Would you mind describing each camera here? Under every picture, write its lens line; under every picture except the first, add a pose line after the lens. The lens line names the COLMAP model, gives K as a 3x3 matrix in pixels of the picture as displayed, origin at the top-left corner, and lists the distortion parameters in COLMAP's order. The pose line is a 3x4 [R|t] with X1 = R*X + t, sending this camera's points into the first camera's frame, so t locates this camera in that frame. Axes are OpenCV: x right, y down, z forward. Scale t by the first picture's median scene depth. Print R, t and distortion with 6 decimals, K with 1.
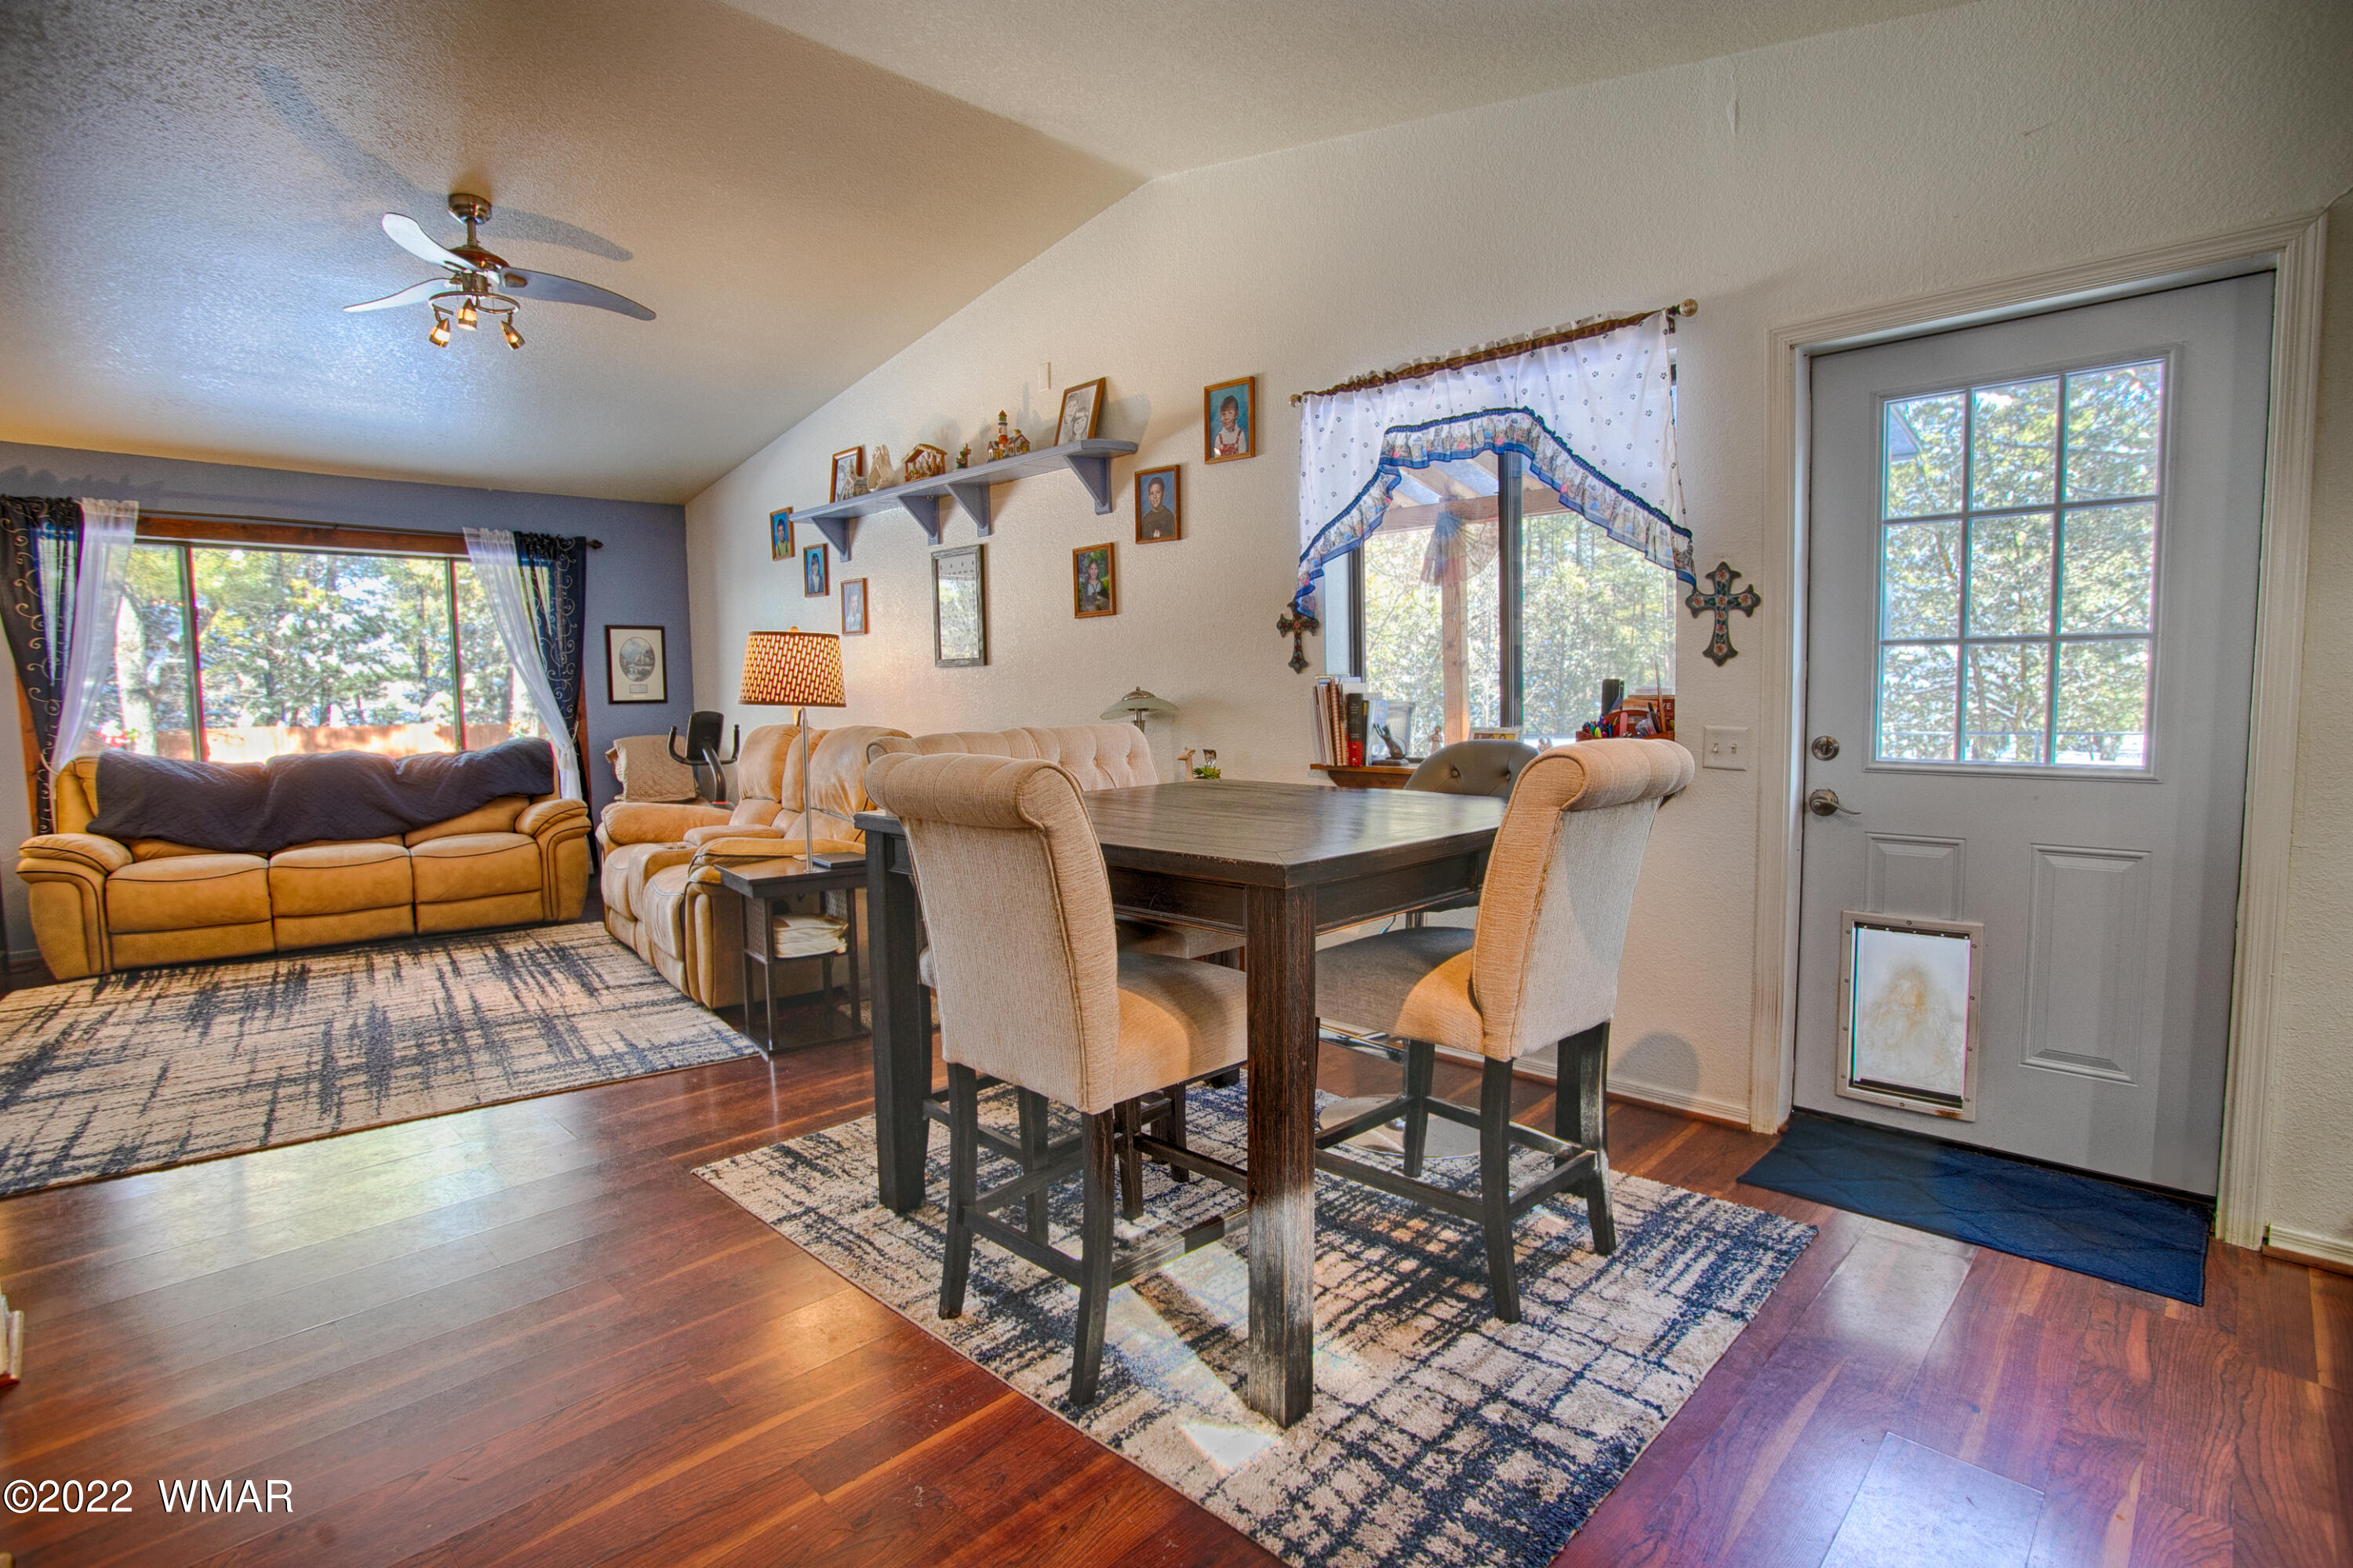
lens RADIAL K [[1196.2, 0, 1252.7], [0, 1196.2, 788.3], [0, 0, 1]] dist [-0.069127, 0.022983]
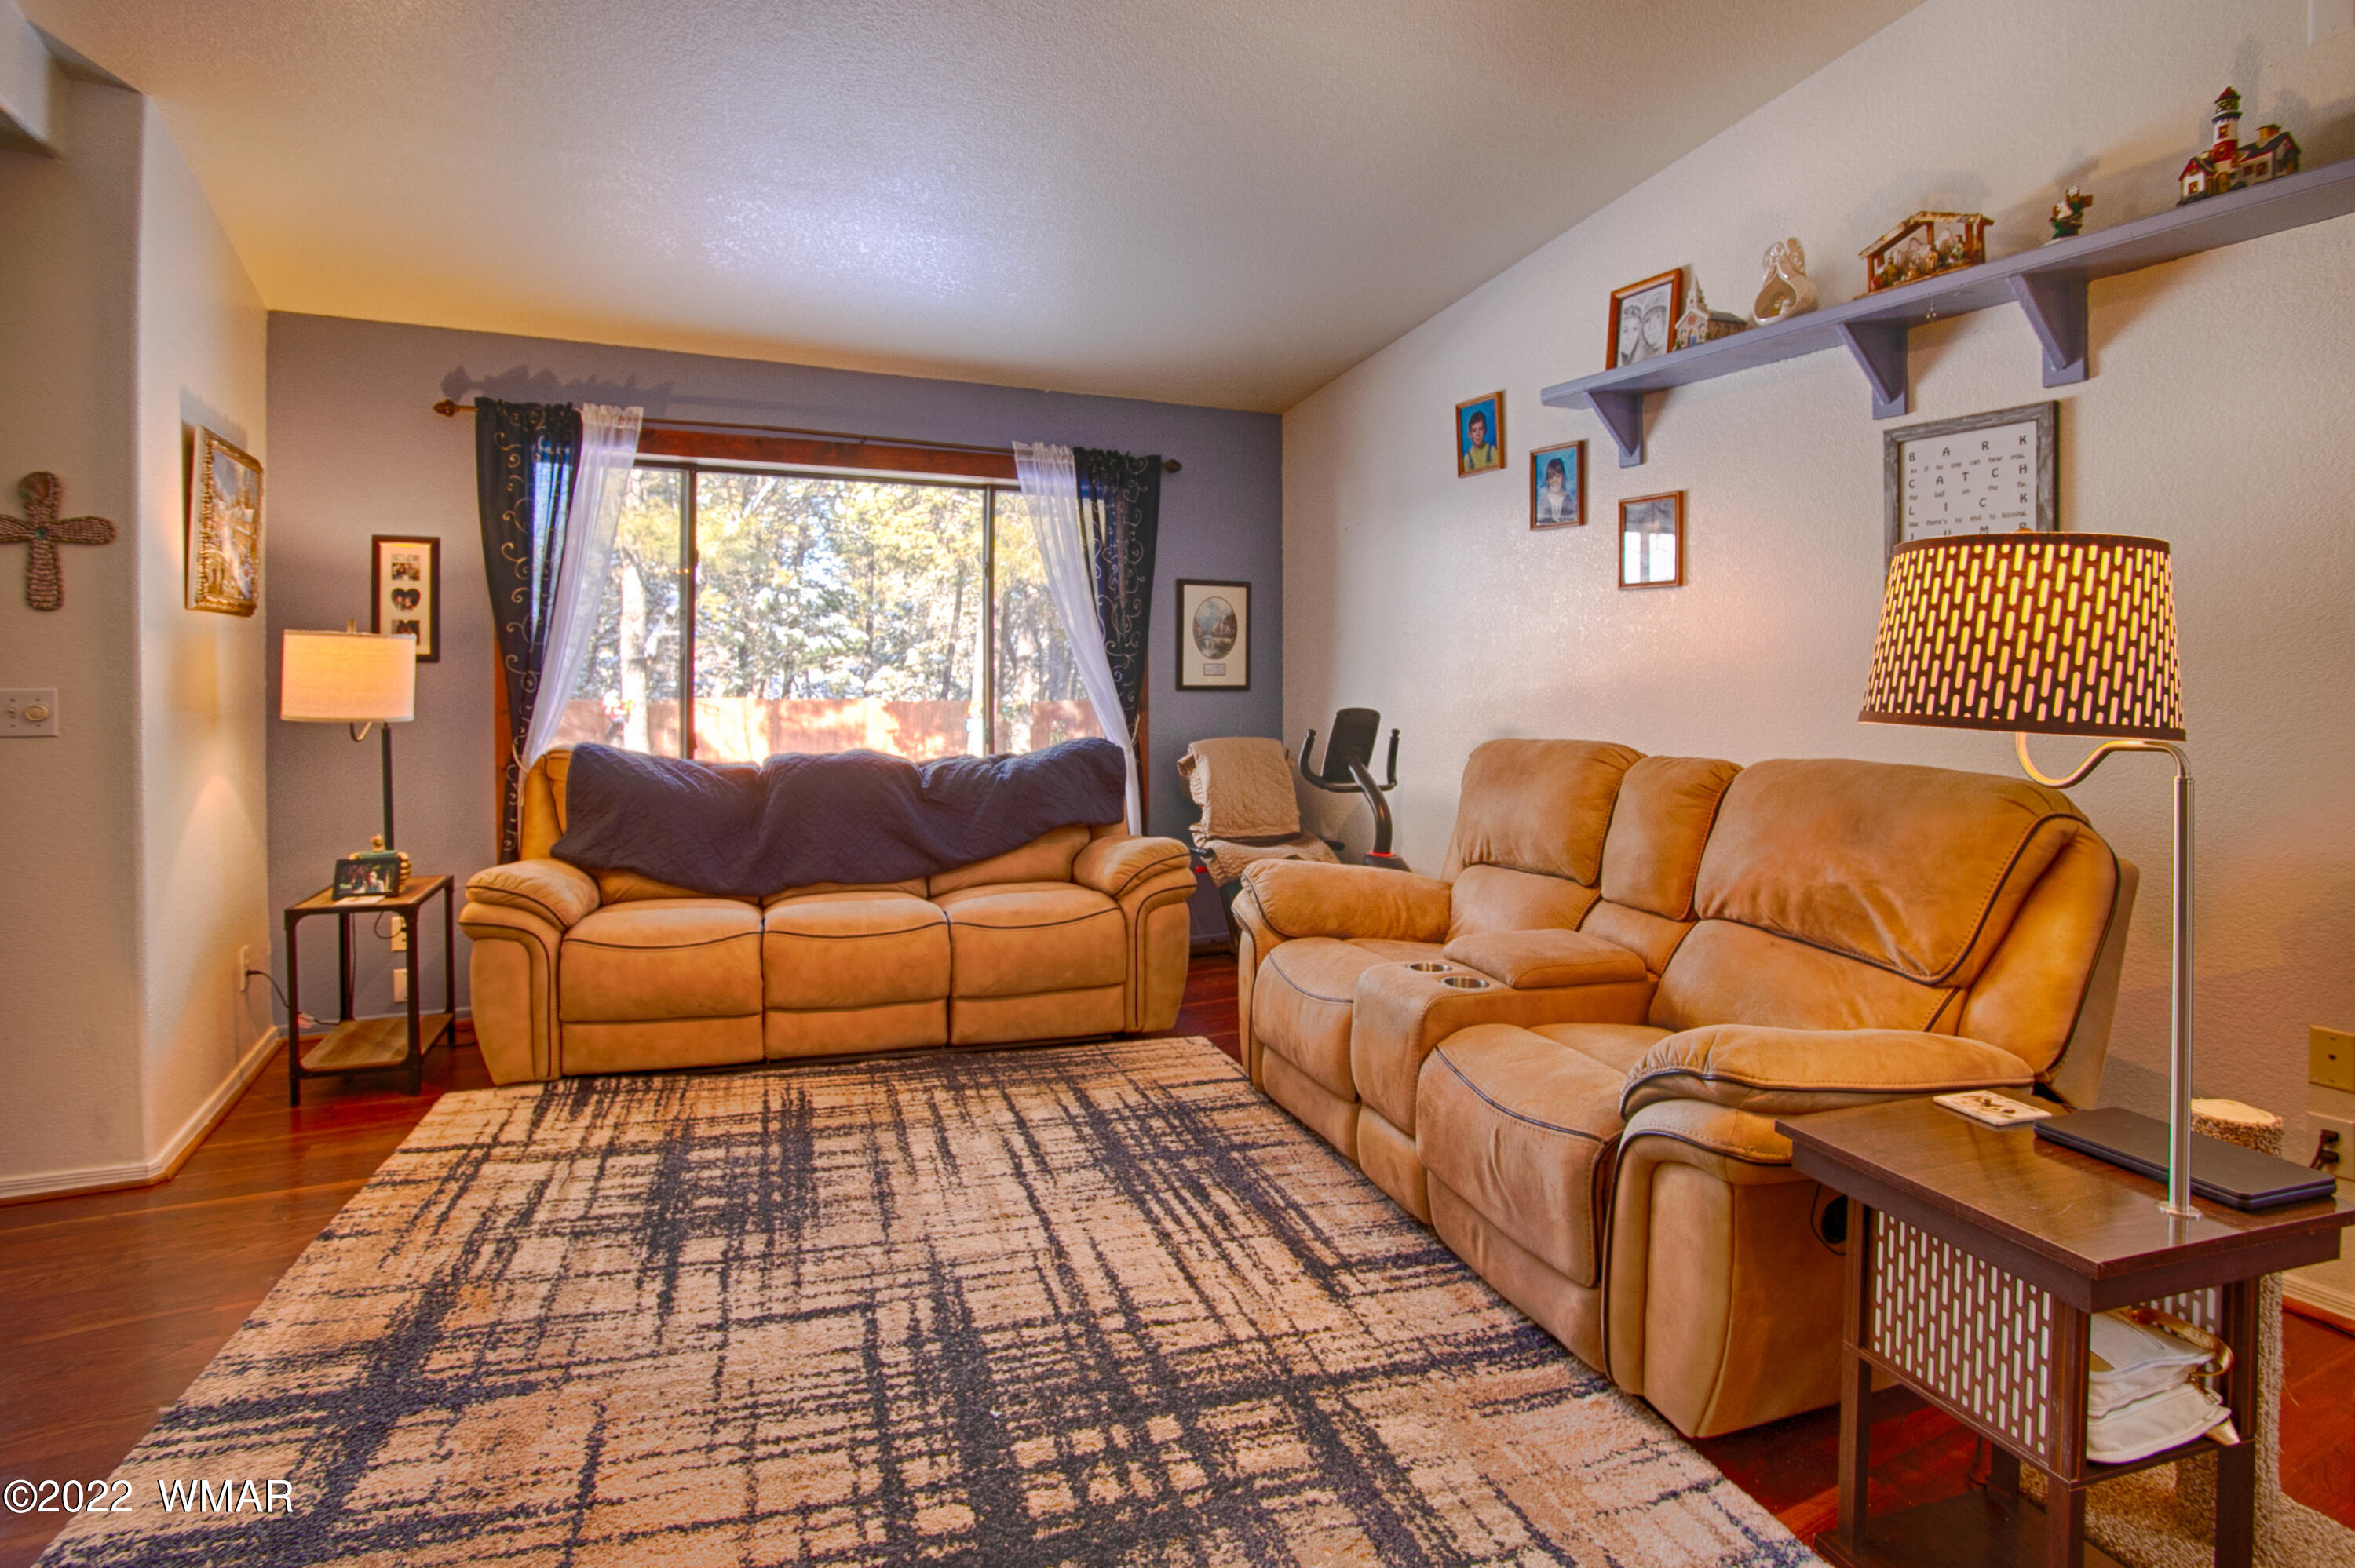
lens RADIAL K [[1197.0, 0, 1180.0], [0, 1197.0, 680.5], [0, 0, 1]] dist [-0.069127, 0.022983]
pose [[0.941439, 0.018046, -0.336700, -0.397569], [-0.044018, 0.996599, -0.069662, -0.036941], [0.334297, 0.080403, 0.939032, 0.423153]]
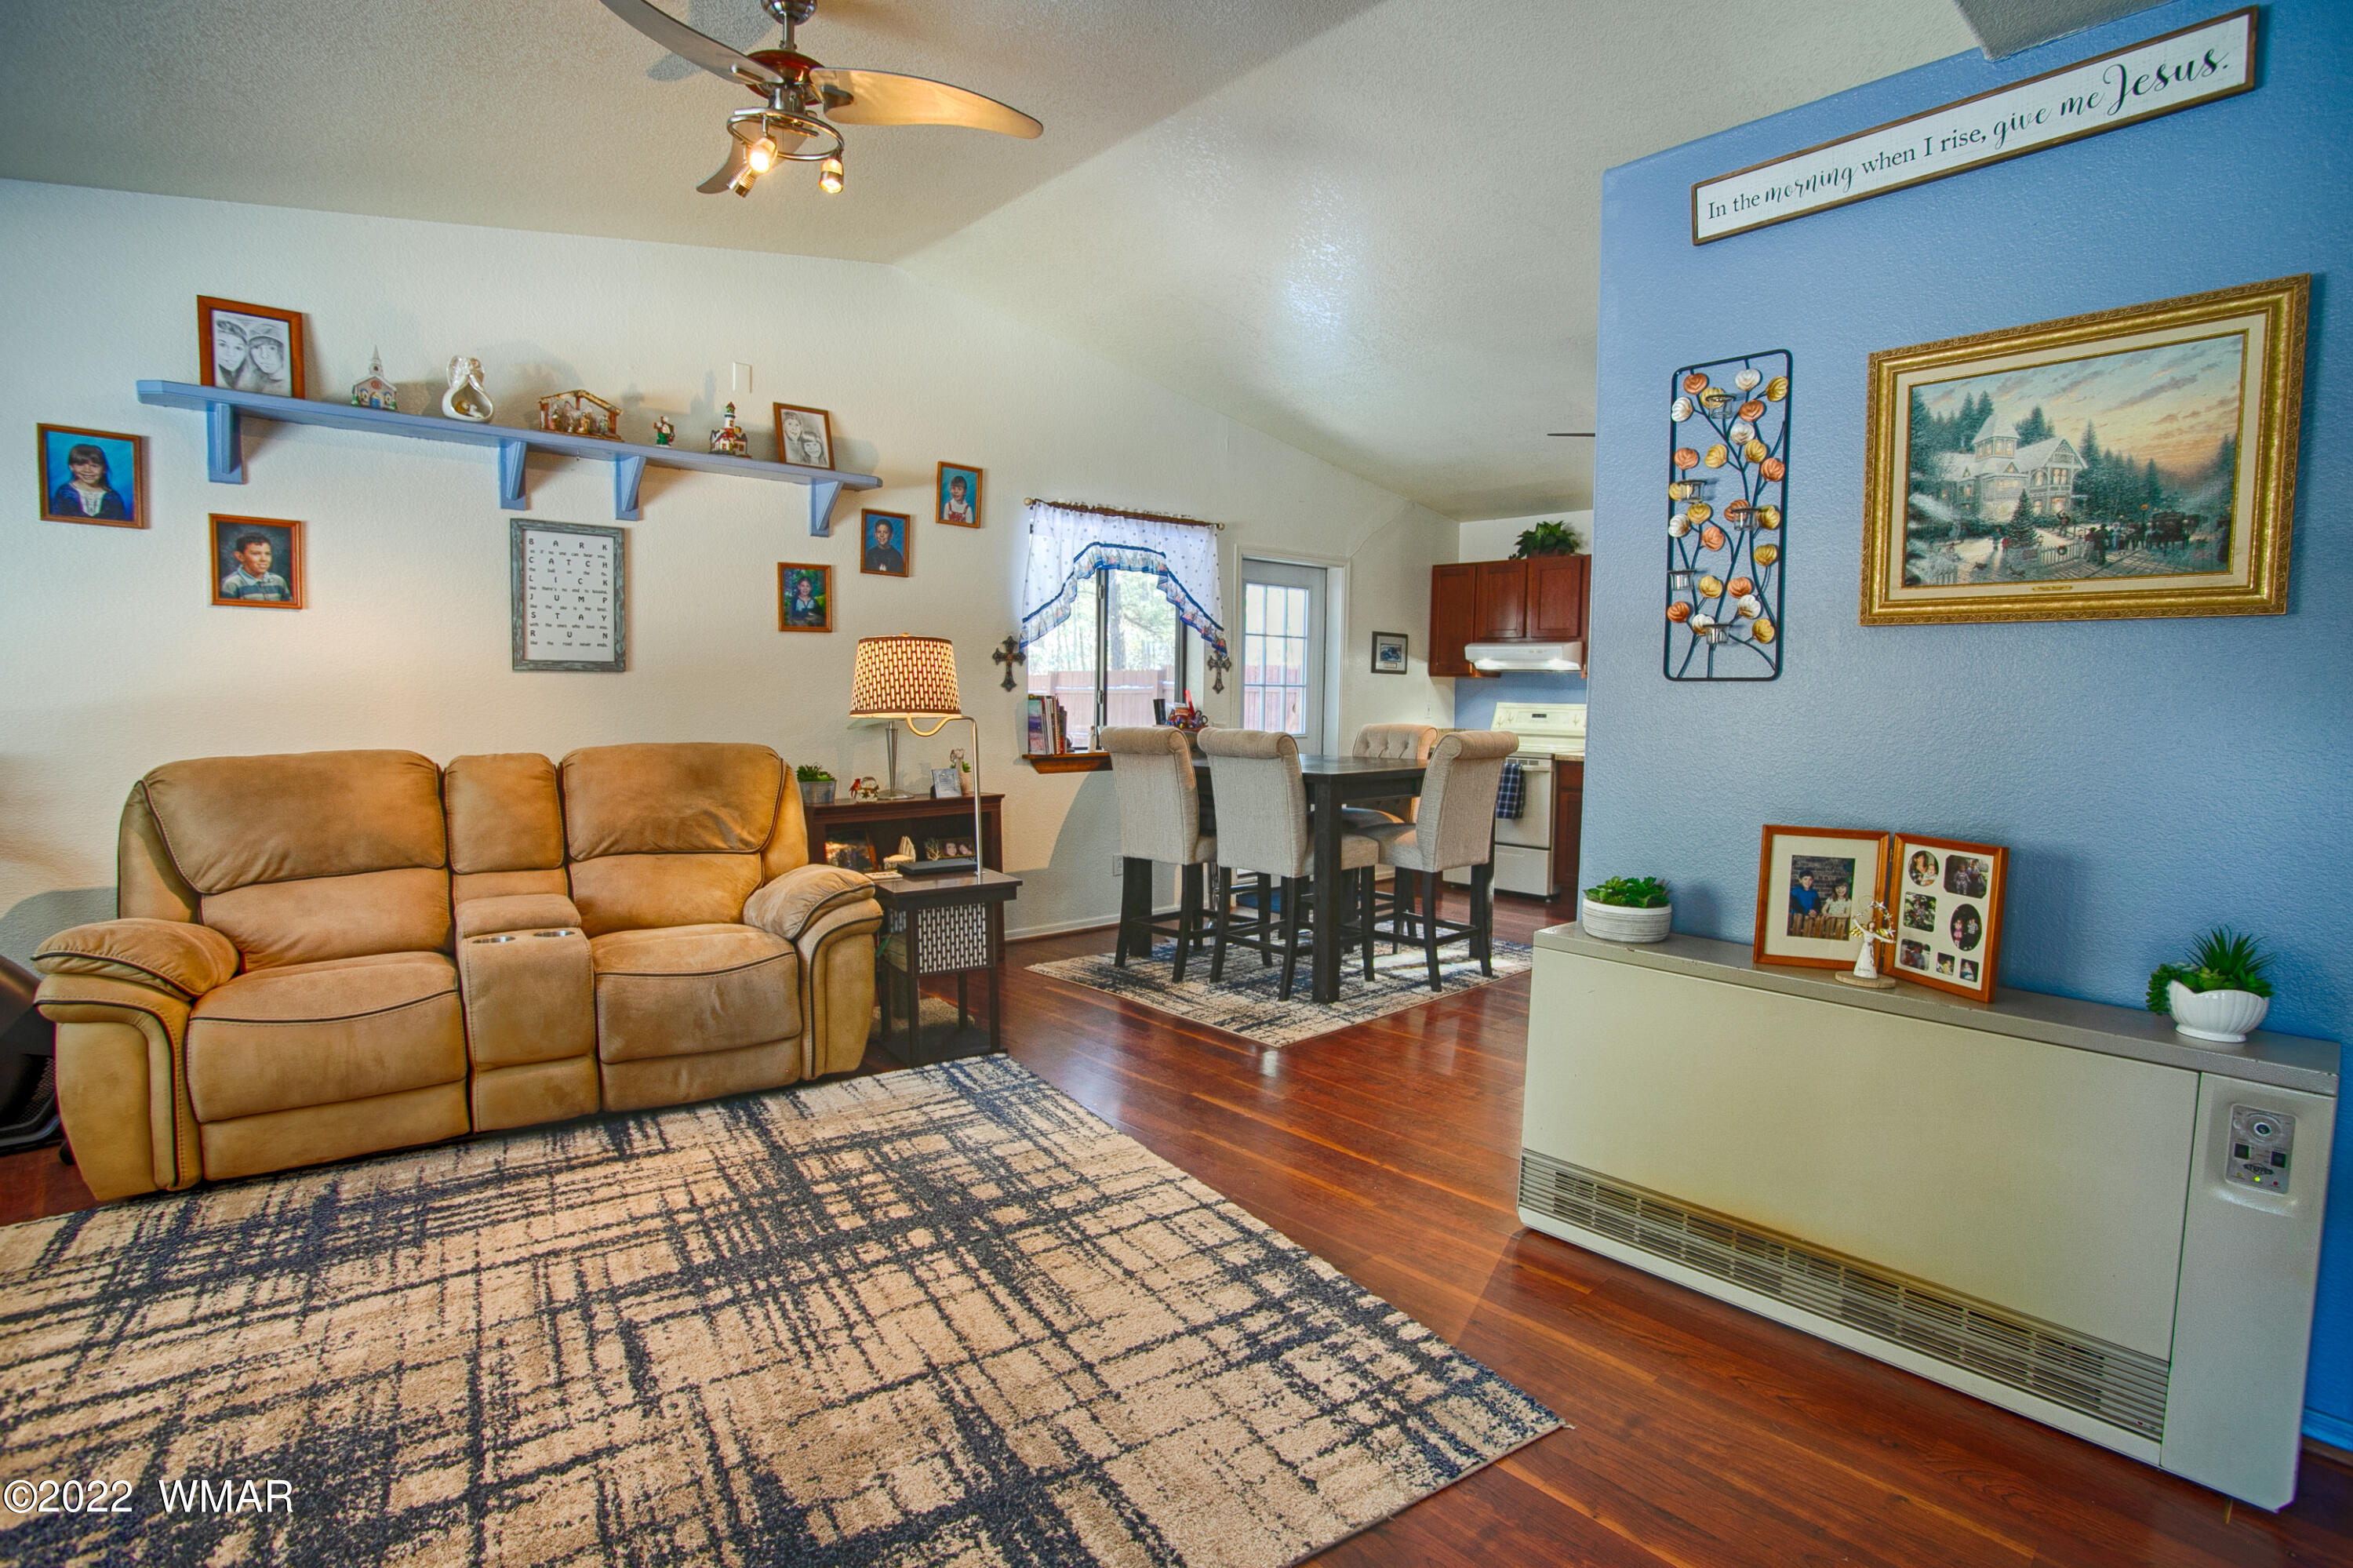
lens RADIAL K [[1196.2, 0, 1172.7], [0, 1196.2, 785.9], [0, 0, 1]] dist [-0.069127, 0.022983]
pose [[0.053177, -0.064253, 0.996516, -1.038733], [0.072243, 0.995560, 0.060336, -0.043577], [-0.995968, 0.068783, 0.057583, 0.565038]]
